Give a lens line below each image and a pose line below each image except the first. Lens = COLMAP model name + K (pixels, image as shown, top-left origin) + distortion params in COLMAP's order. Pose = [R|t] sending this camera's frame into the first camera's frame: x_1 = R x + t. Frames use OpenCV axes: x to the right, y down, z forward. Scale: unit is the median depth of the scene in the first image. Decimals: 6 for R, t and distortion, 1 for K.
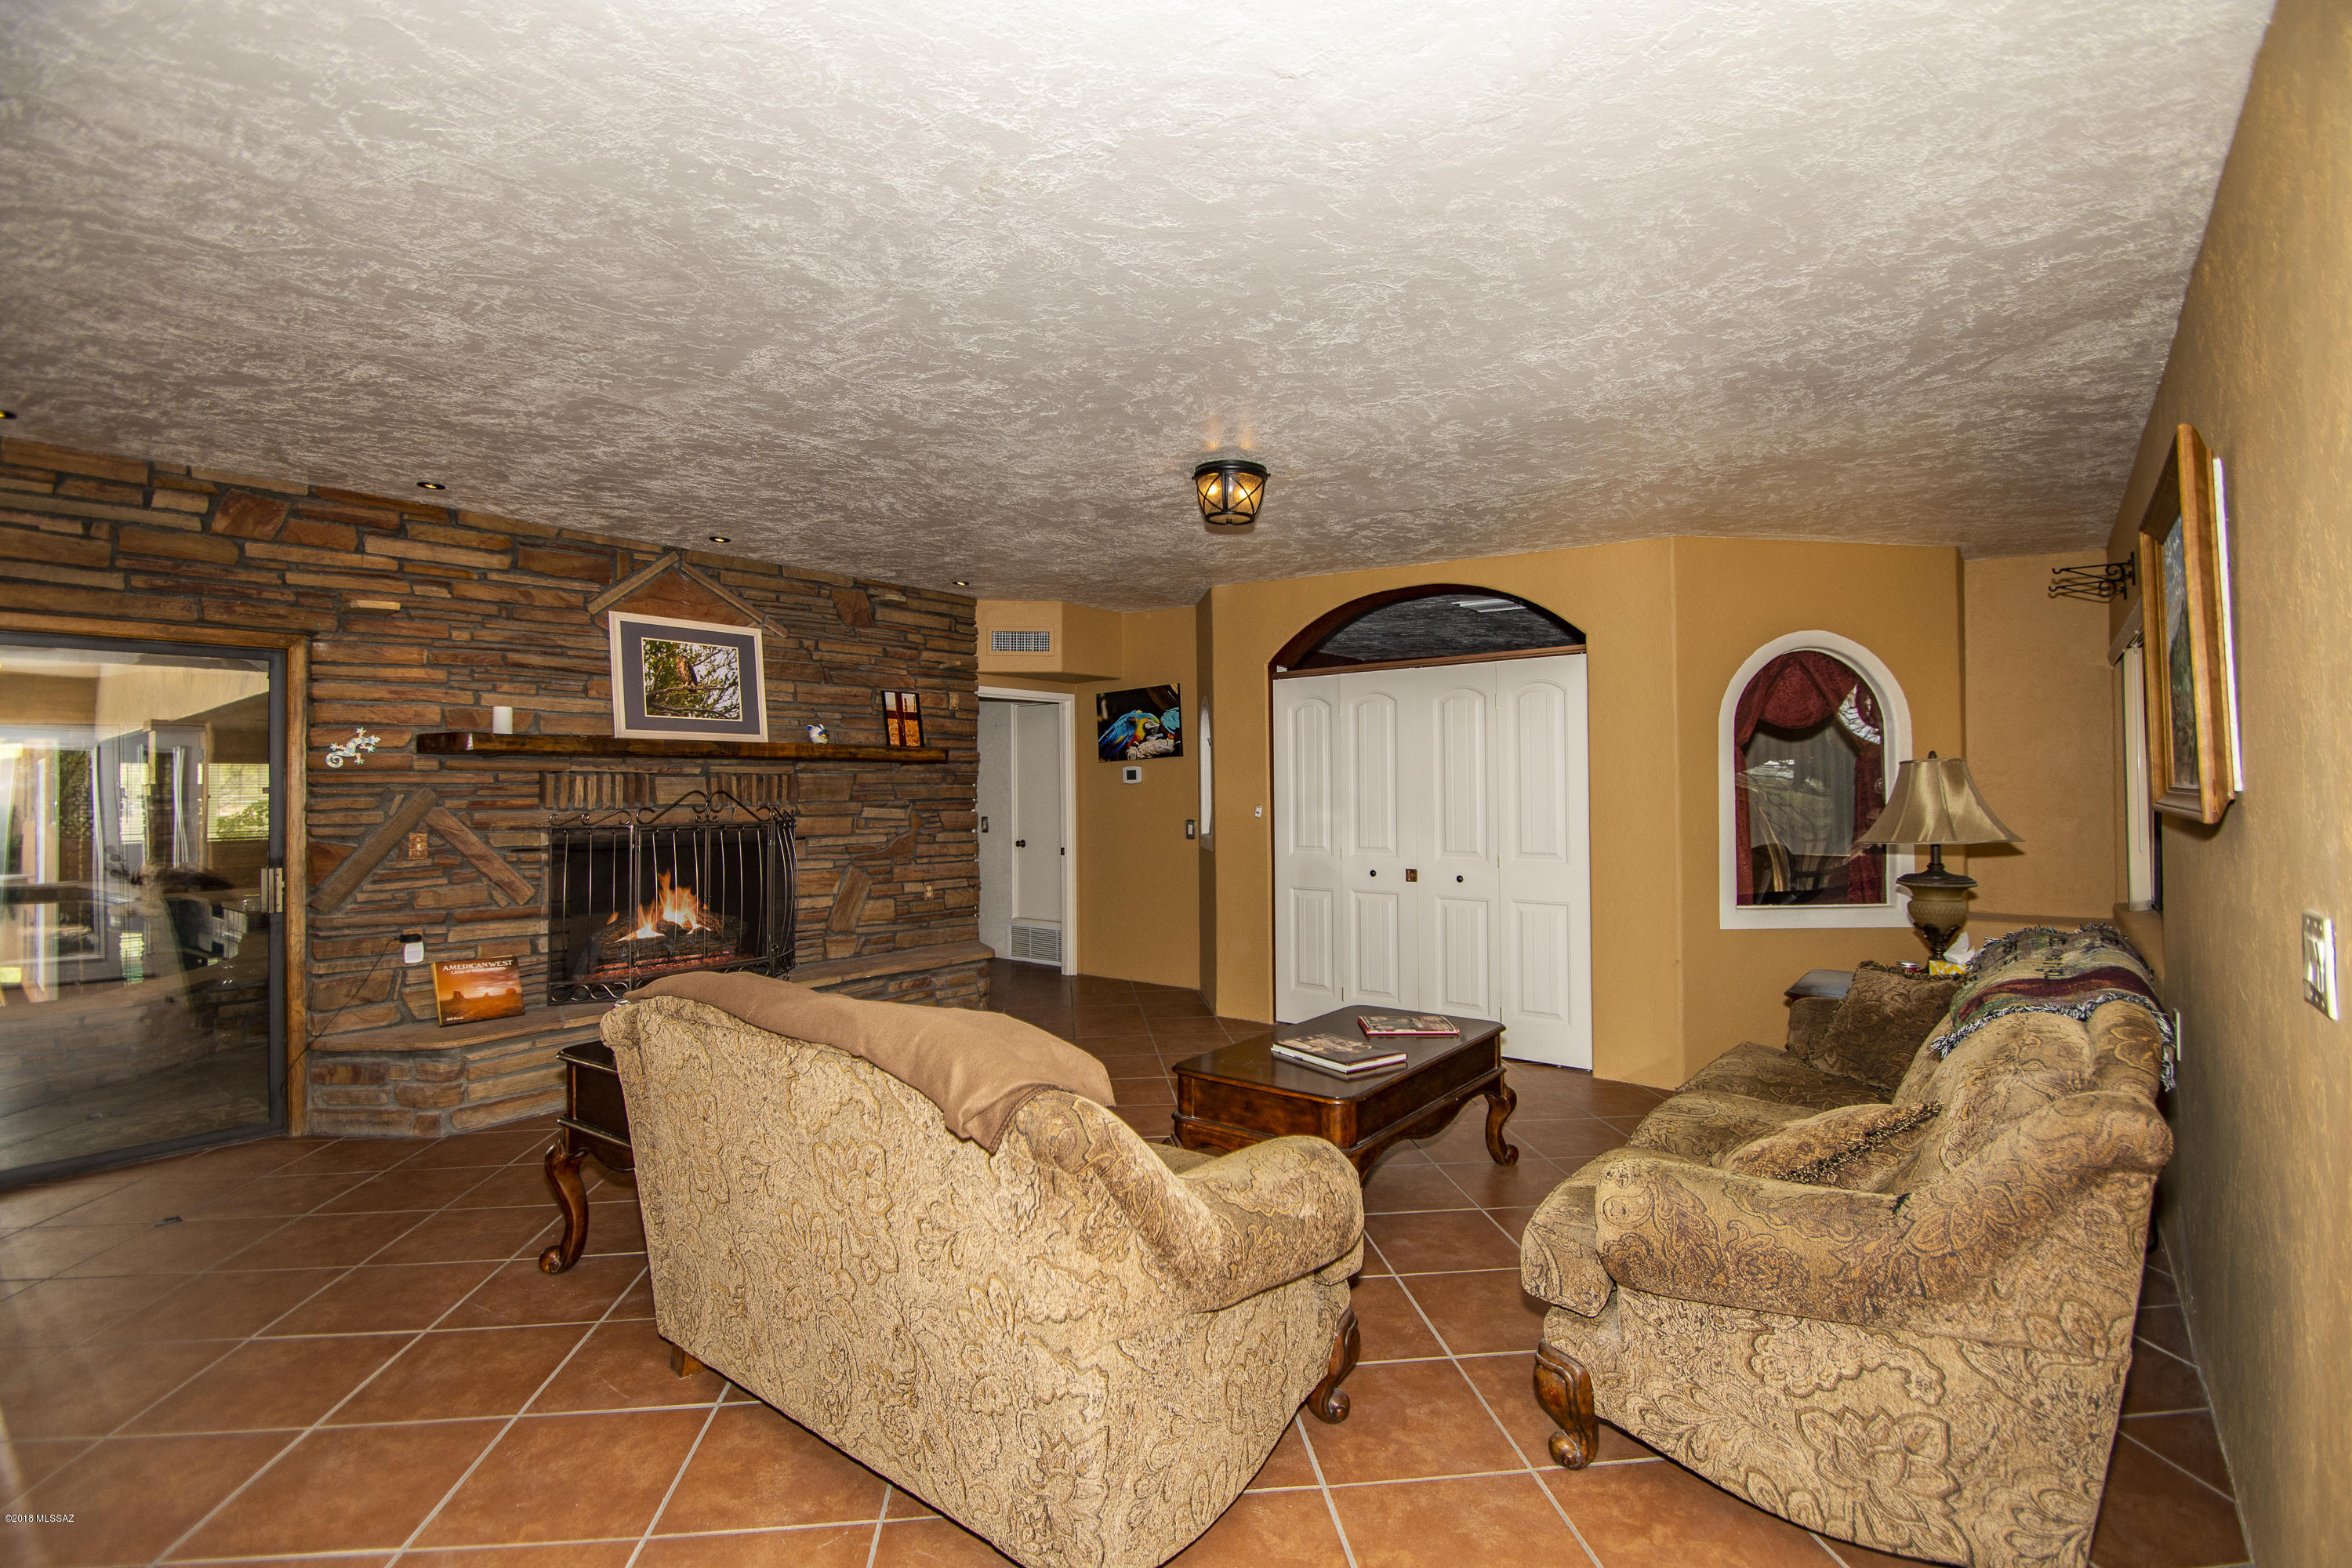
lens RADIAL K [[1048.5, 0, 1169.2], [0, 1048.5, 774.2], [0, 0, 1]] dist [-0.003036, -0.001256]
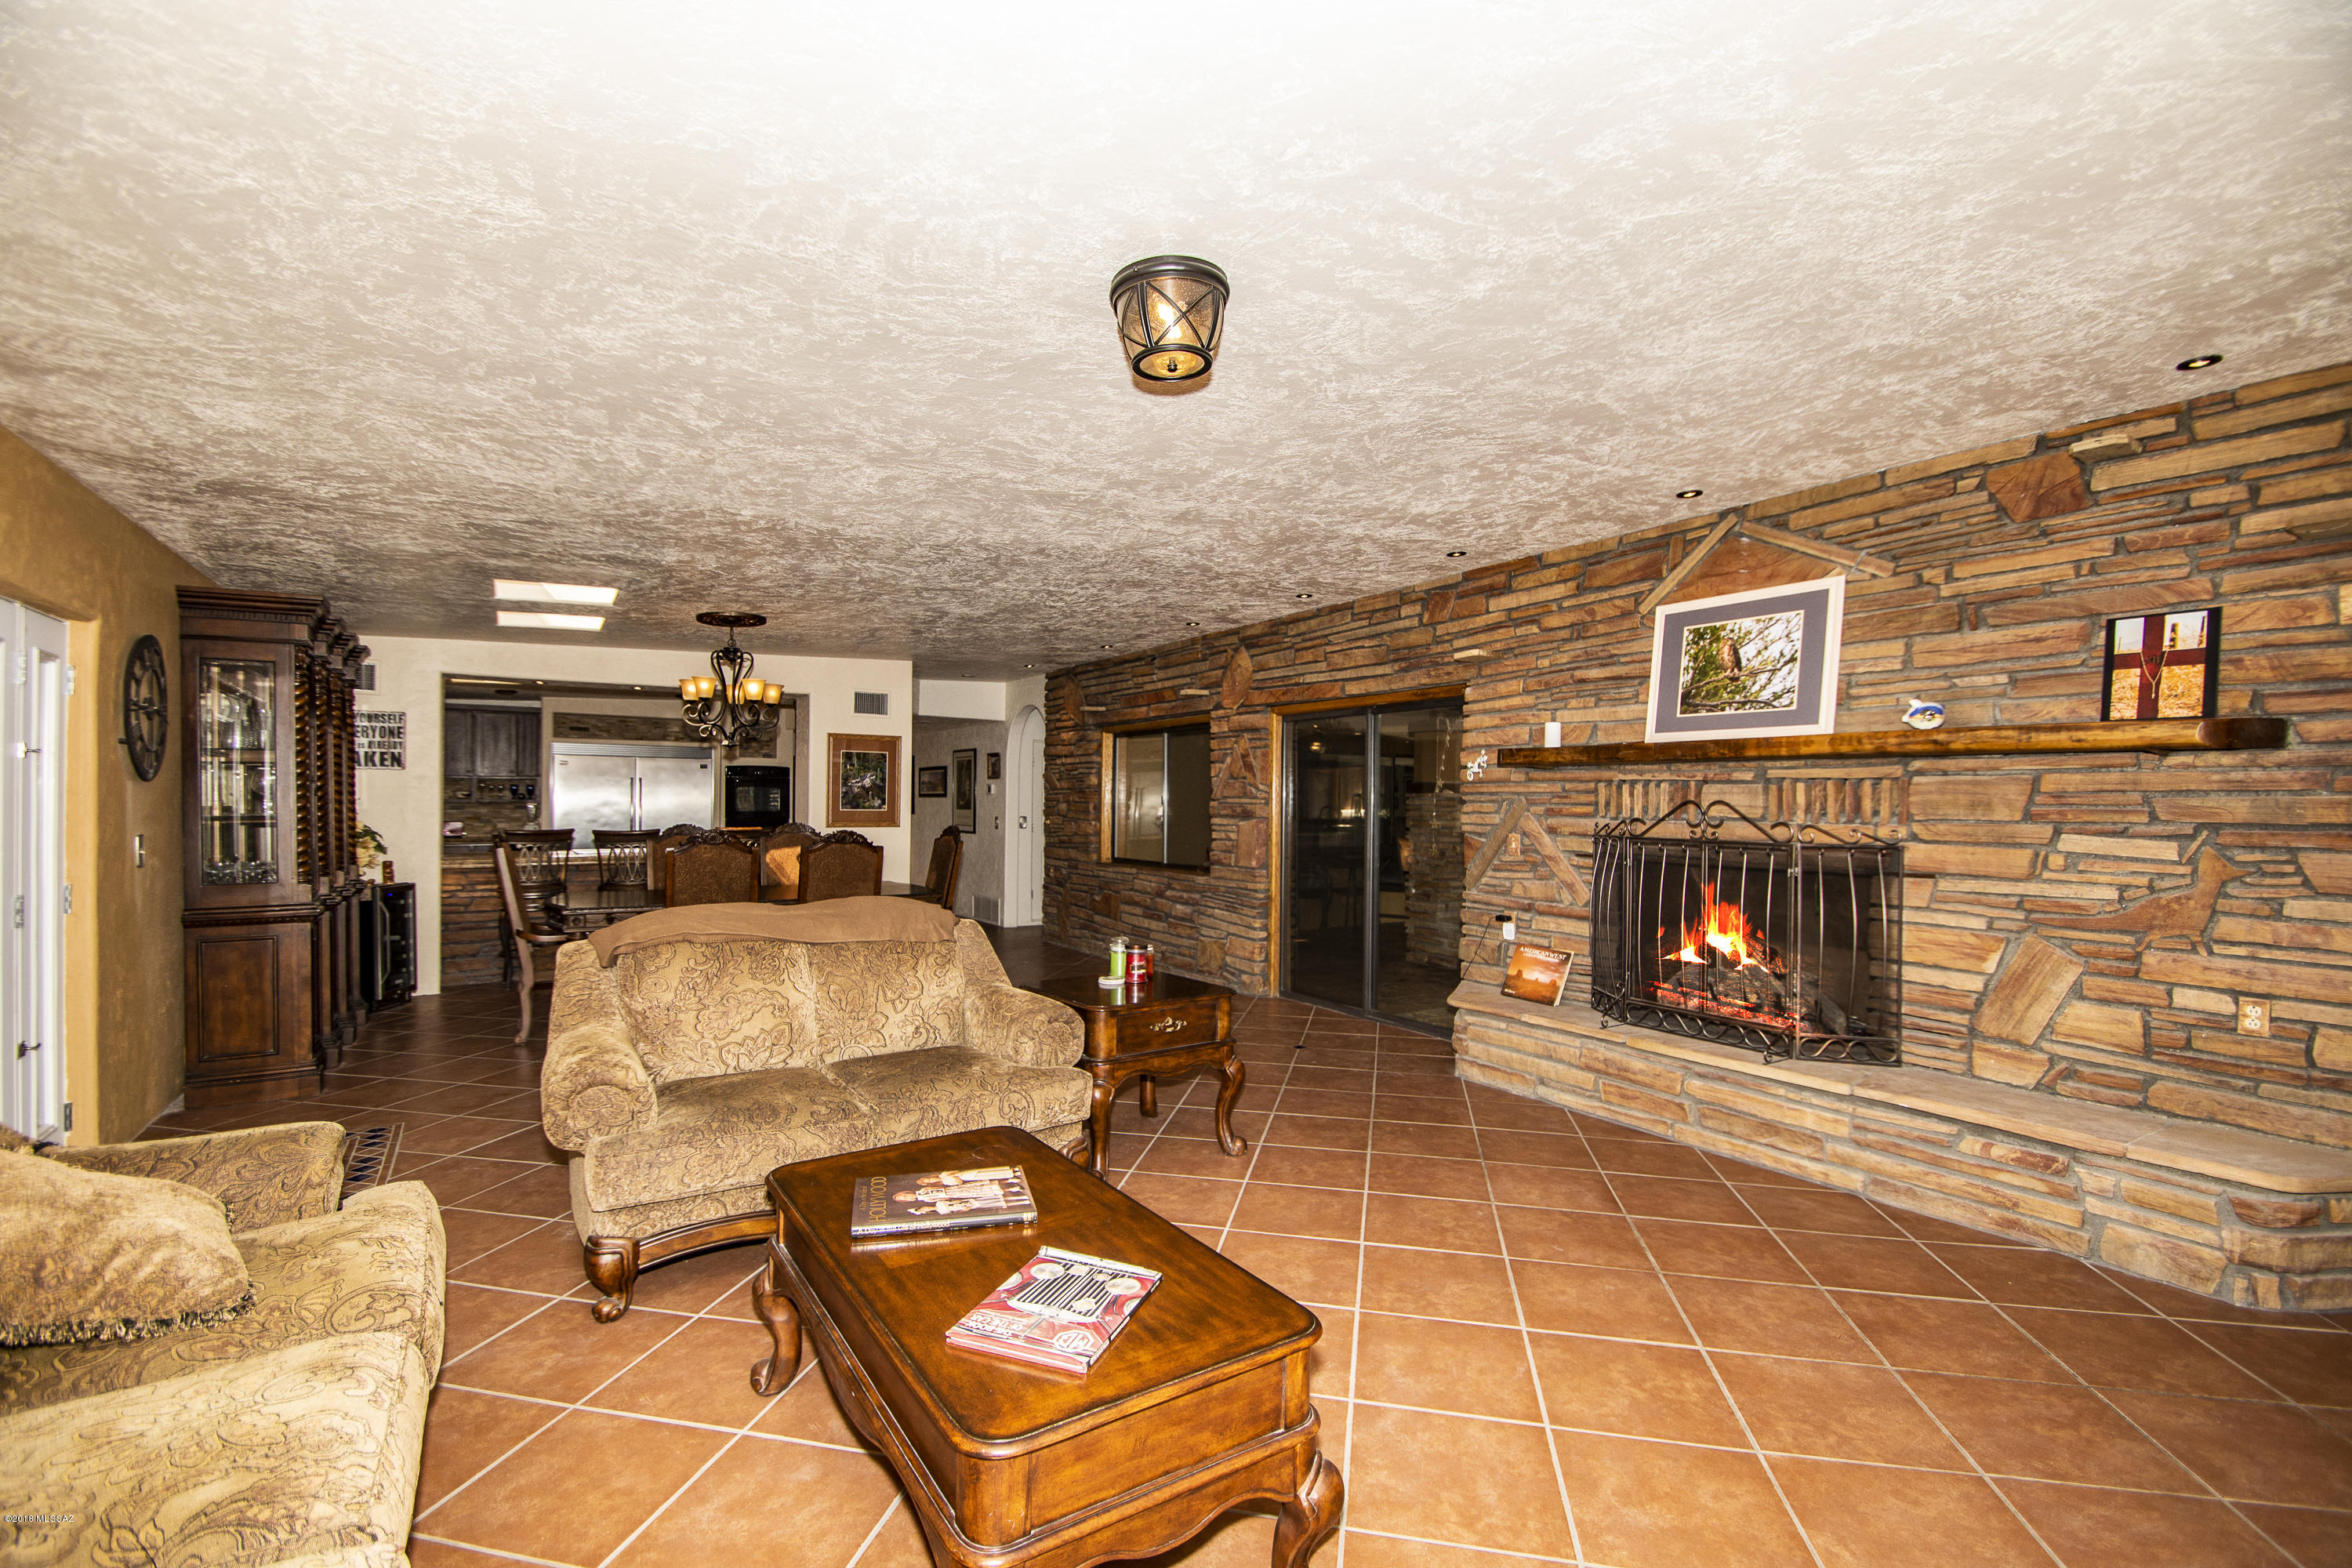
lens RADIAL K [[1048.5, 0, 1169.1], [0, 1048.5, 803.5], [0, 0, 1]] dist [-0.003036, -0.001256]
pose [[-0.325594, 0.003990, -0.945501, 0.469211], [0.003538, 0.999989, 0.003001, 0.014004], [0.945503, -0.002368, -0.325605, 0.858443]]
